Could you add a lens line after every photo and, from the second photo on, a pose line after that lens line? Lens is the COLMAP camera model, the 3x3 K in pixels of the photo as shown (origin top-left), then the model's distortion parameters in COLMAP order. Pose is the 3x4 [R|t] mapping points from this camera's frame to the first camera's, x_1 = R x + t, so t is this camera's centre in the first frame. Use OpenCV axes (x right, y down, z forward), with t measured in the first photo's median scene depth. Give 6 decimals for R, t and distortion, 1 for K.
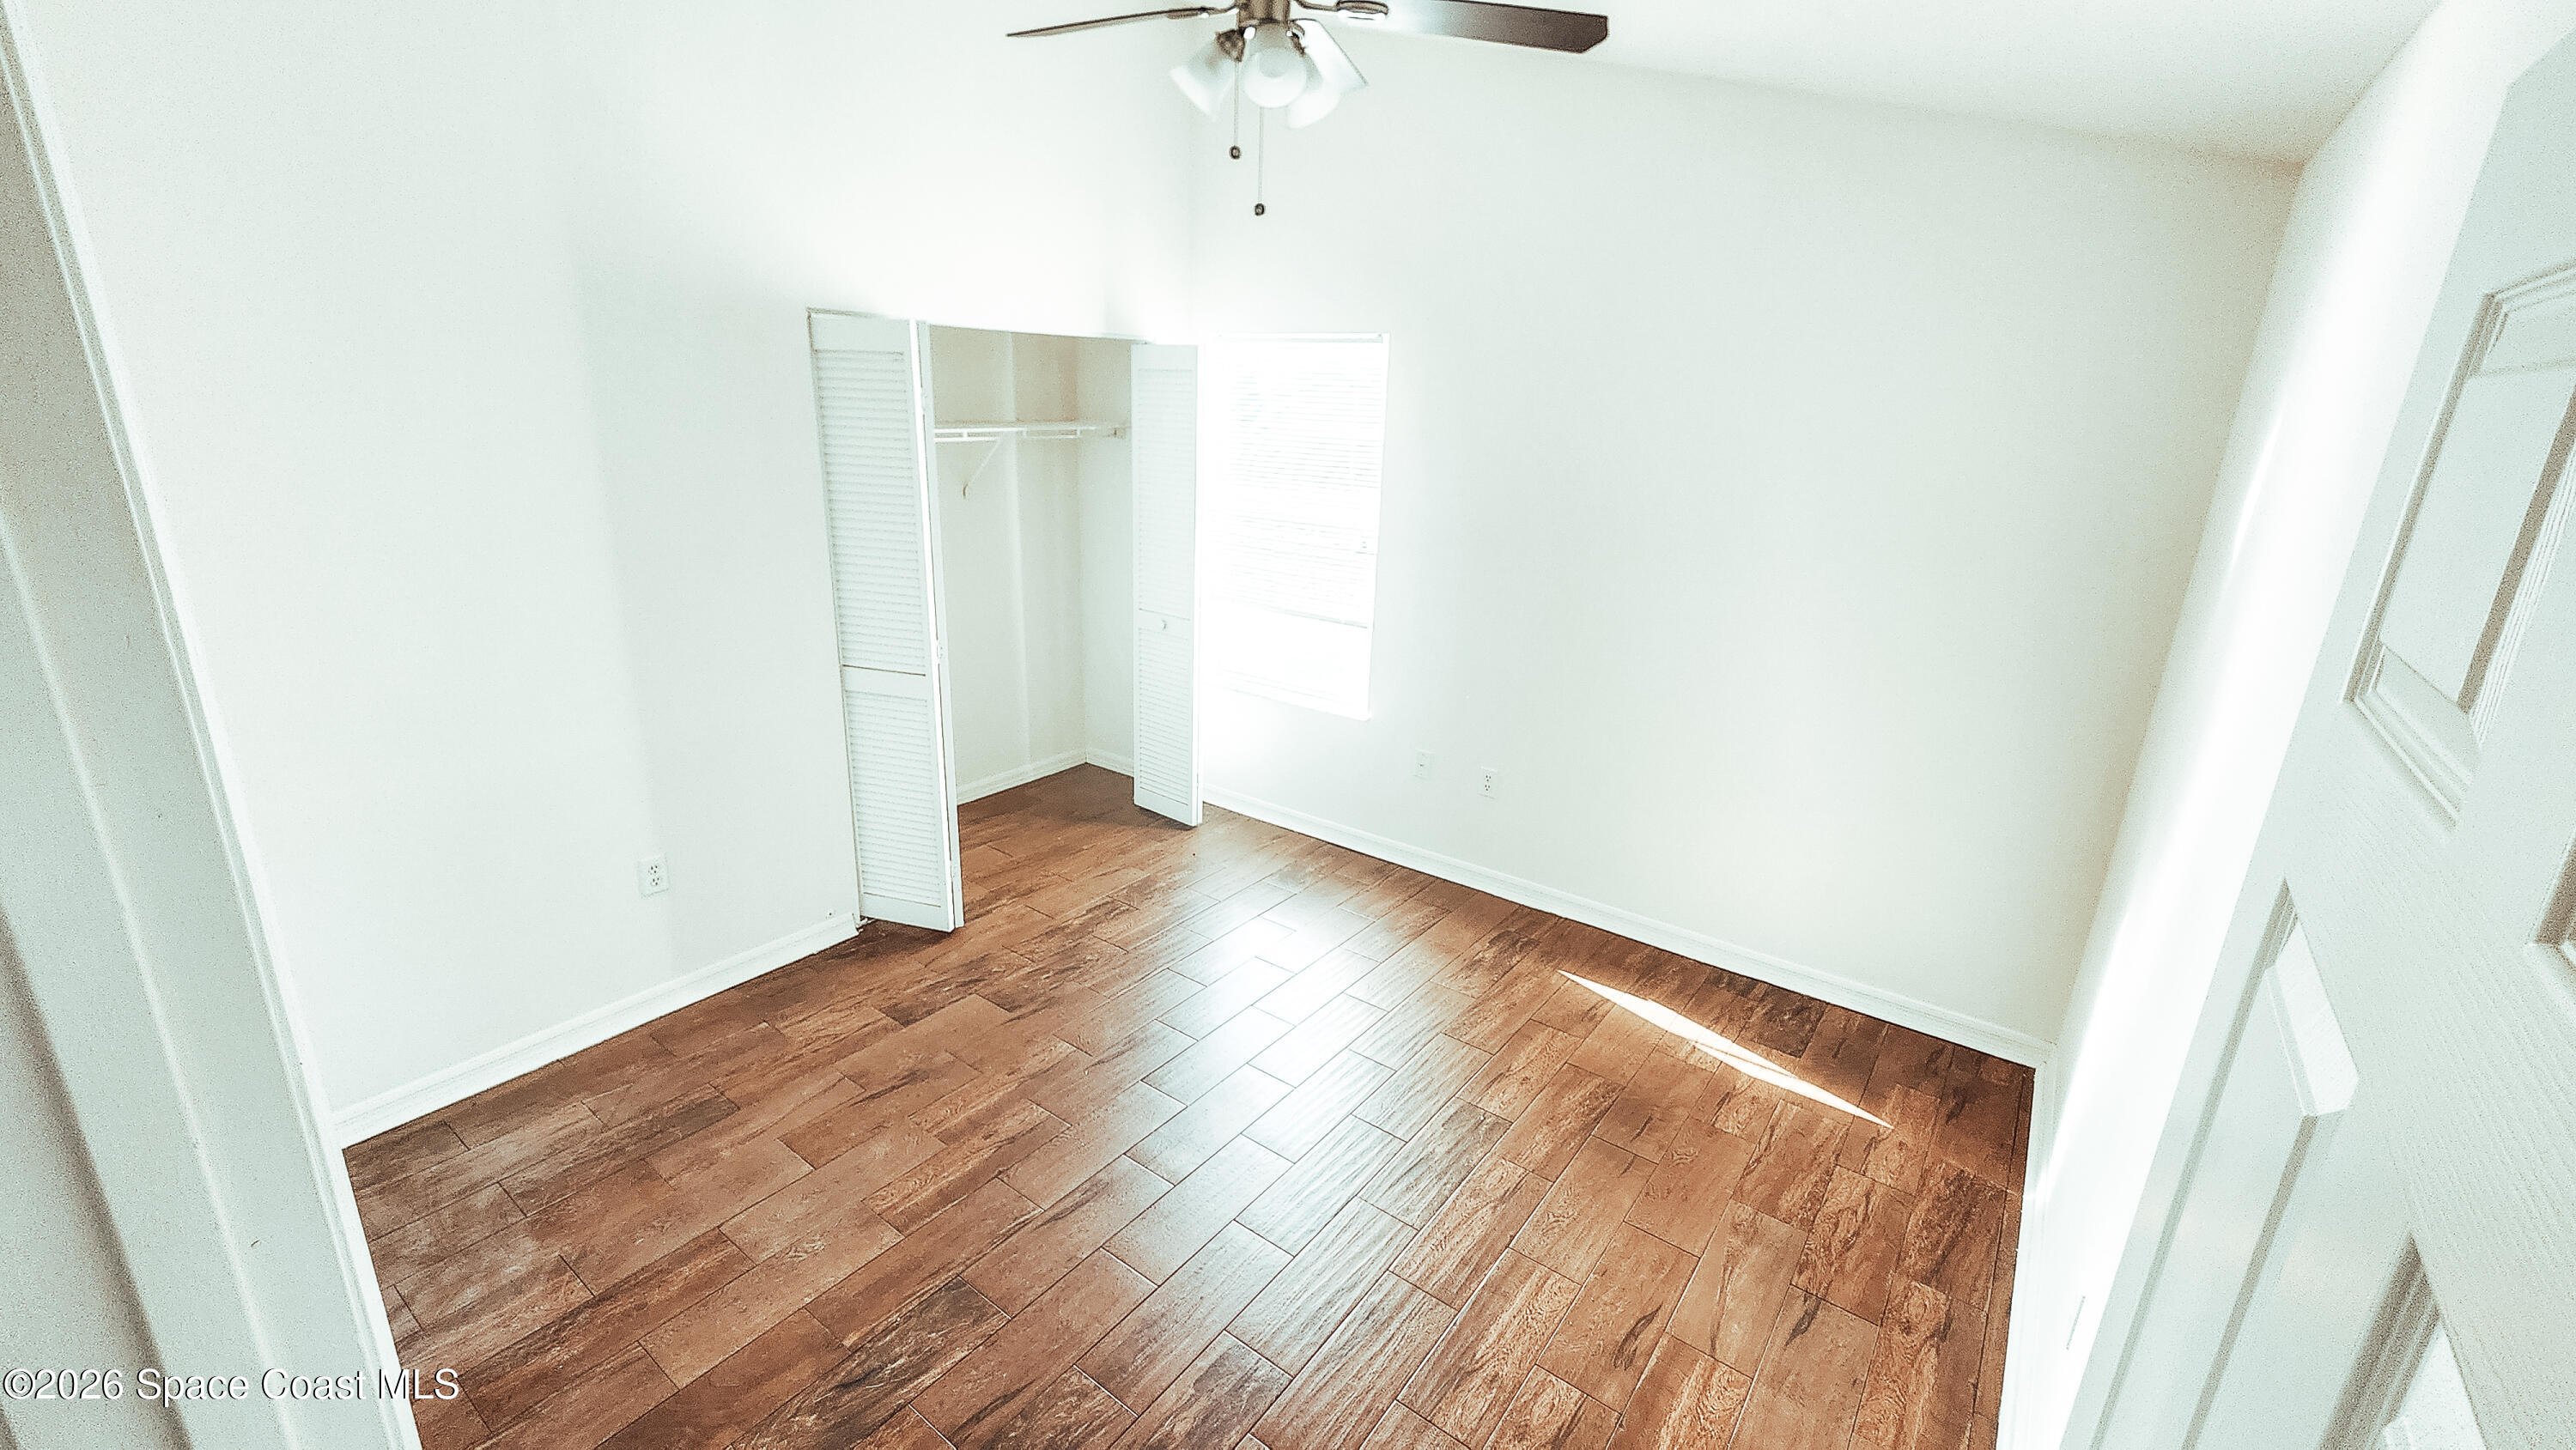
lens RADIAL K [[1066.5, 0, 1282.1], [0, 1066.5, 717.3], [0, 0, 1]] dist [-0.002913, 0.001050]
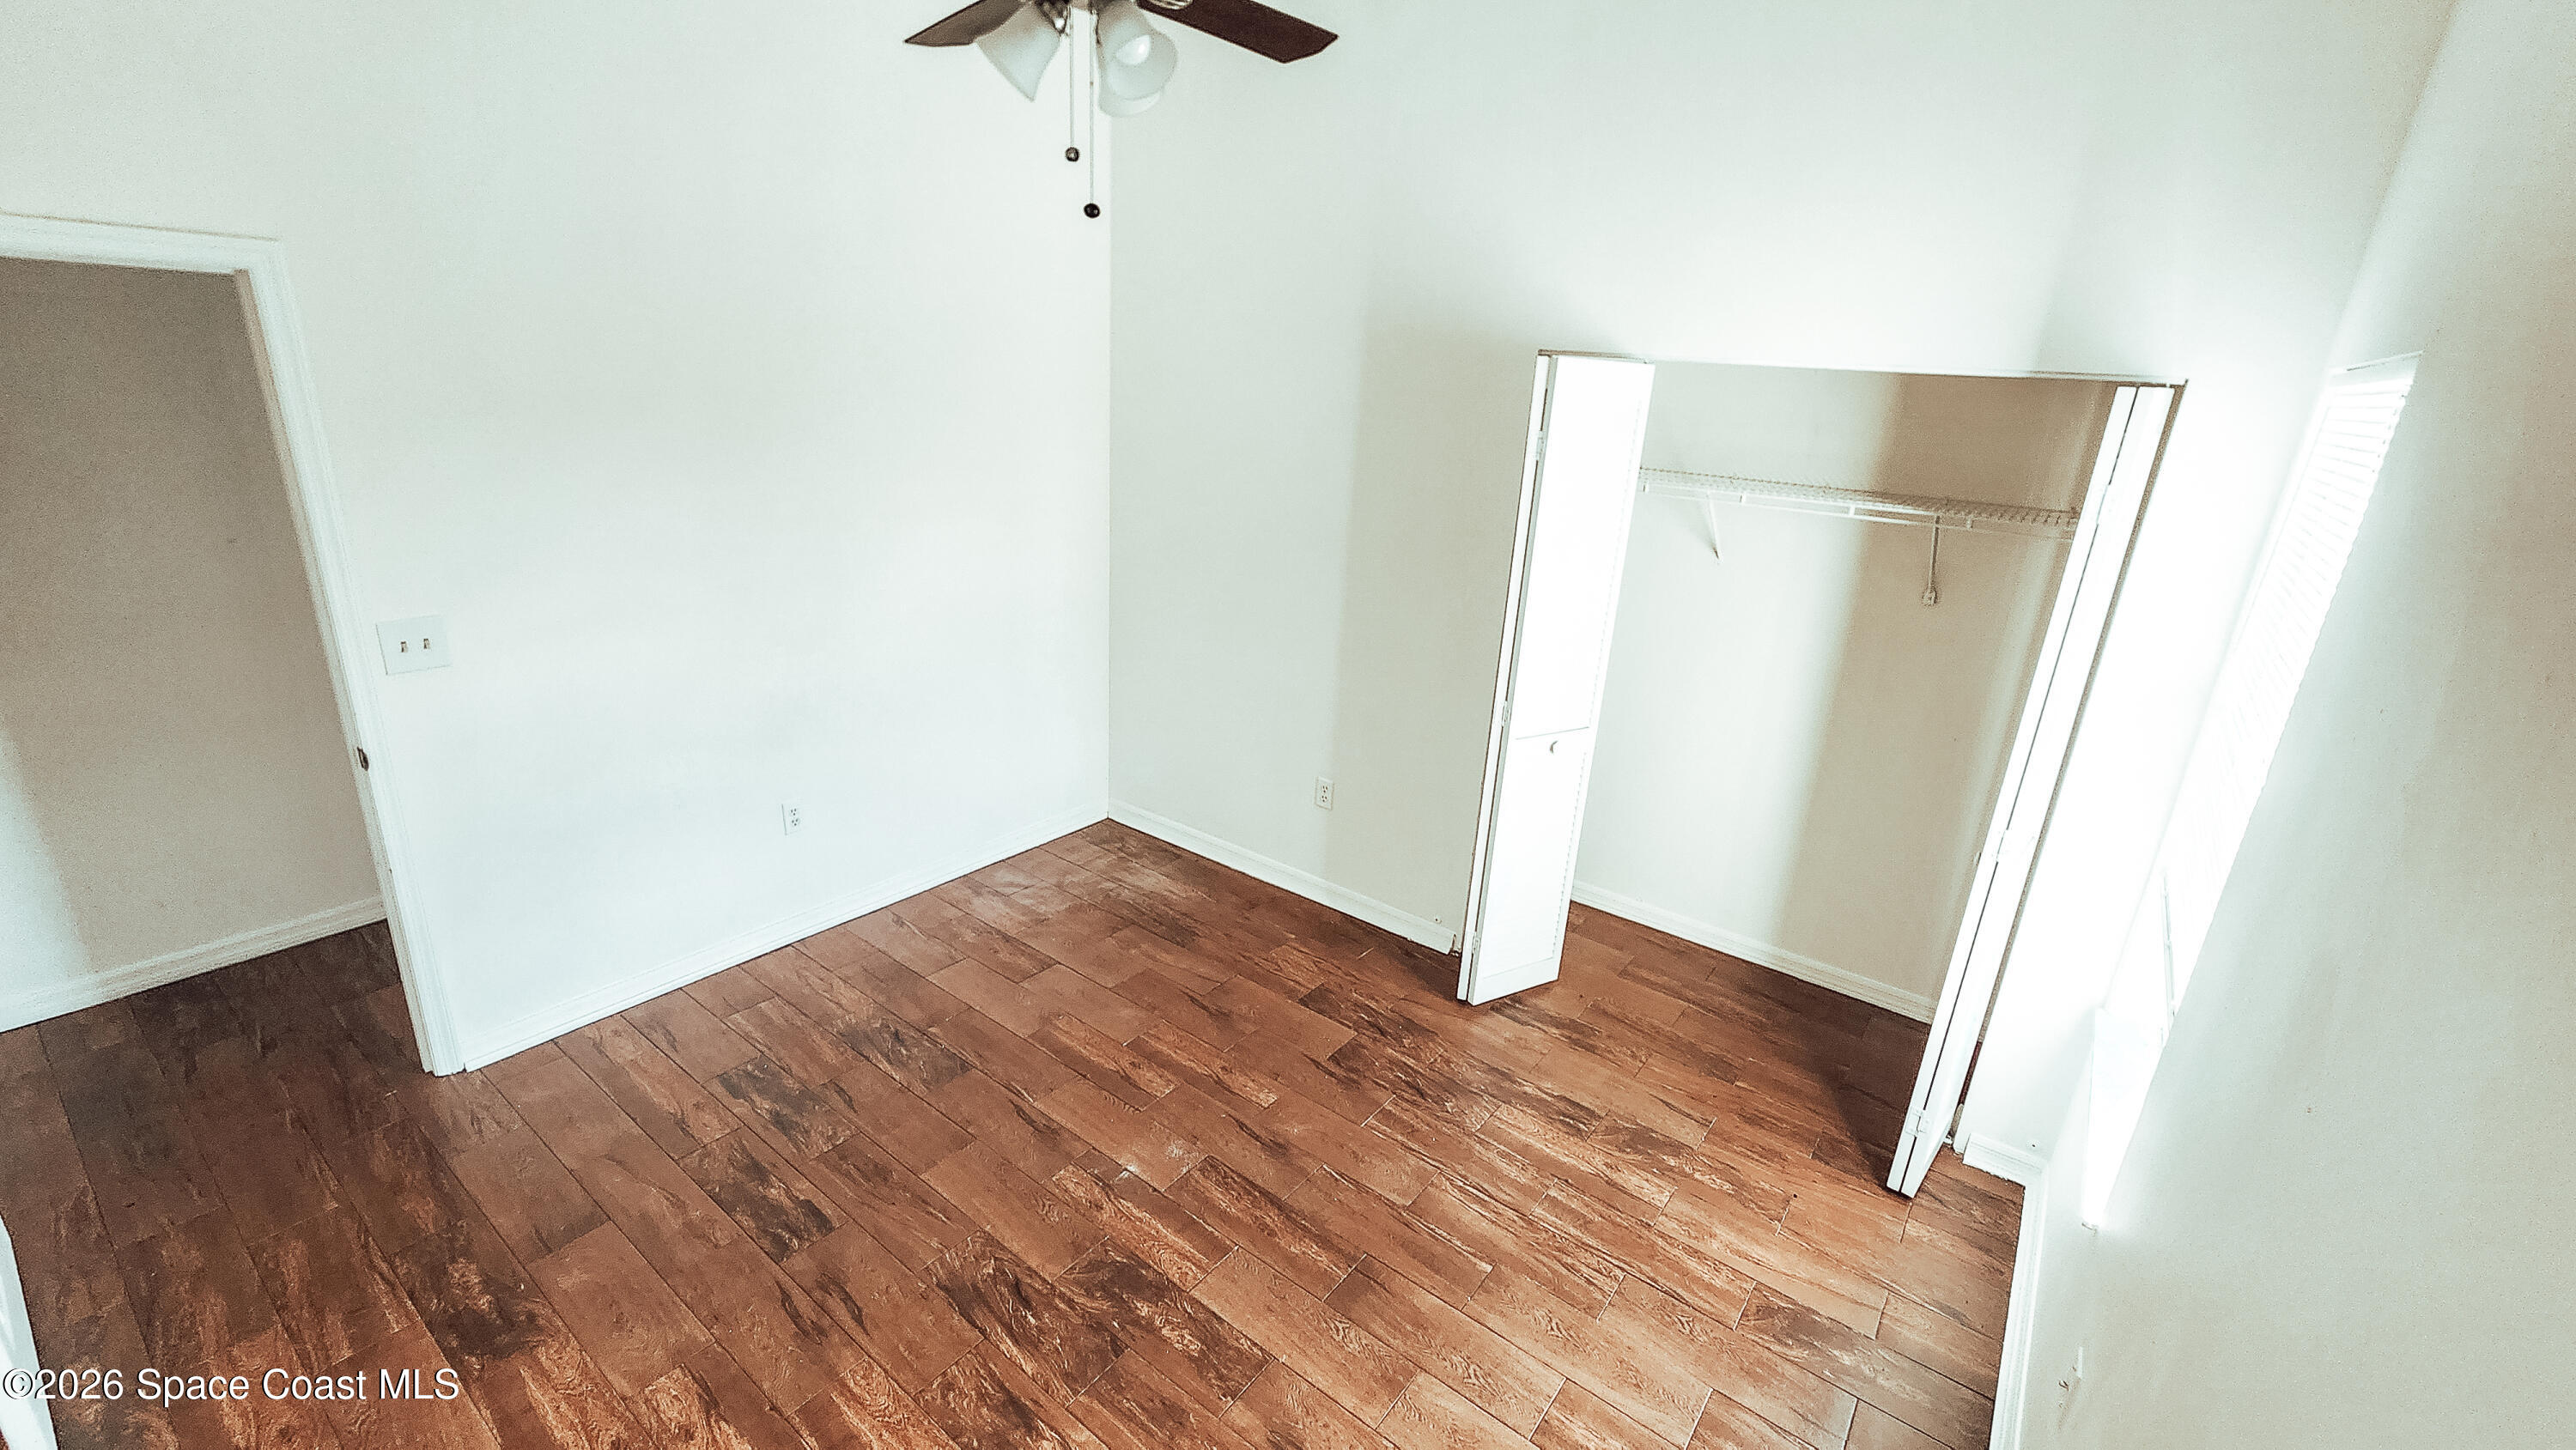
lens RADIAL K [[1066.5, 0, 1281.3], [0, 1066.5, 729.0], [0, 0, 1]] dist [-0.002913, 0.001050]
pose [[-0.013800, 0.293411, -0.955887, 0.626567], [-0.343583, 0.896377, 0.280105, -0.268298], [0.939021, 0.332292, 0.088441, 0.821420]]
